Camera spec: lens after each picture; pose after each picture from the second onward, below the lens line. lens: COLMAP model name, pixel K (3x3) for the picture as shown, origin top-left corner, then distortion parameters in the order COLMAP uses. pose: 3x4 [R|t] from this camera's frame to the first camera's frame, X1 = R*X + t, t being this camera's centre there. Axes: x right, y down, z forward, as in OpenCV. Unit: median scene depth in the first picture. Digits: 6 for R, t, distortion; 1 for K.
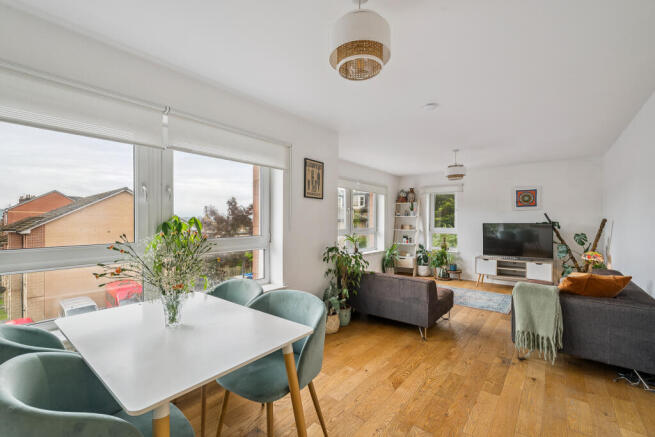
lens RADIAL K [[276.0, 0, 332.8], [0, 276.0, 222.1], [0, 0, 1]] dist [0.002300, -0.000362]
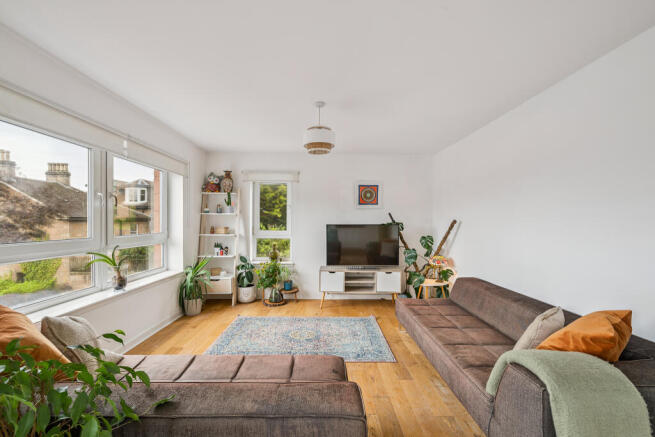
lens RADIAL K [[276.0, 0, 321.9], [0, 276.0, 227.8], [0, 0, 1]] dist [0.002300, -0.000362]
pose [[0.778773, -0.009995, 0.627226, 0.054777], [-0.002425, 0.999818, 0.018943, -0.000961], [-0.627301, -0.016273, 0.778607, 0.403868]]
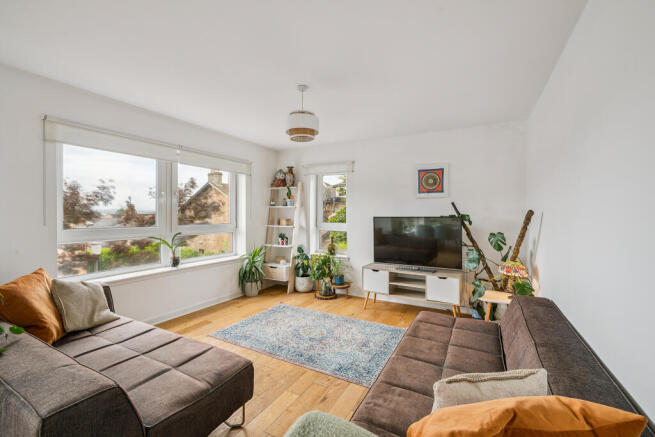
lens RADIAL K [[276.0, 0, 330.9], [0, 276.0, 217.2], [0, 0, 1]] dist [0.002300, -0.000362]
pose [[0.984493, 0.000167, 0.175422, 0.309594], [-0.001555, 0.999969, 0.007775, 0.000362], [-0.175416, -0.007927, 0.984463, 0.334284]]
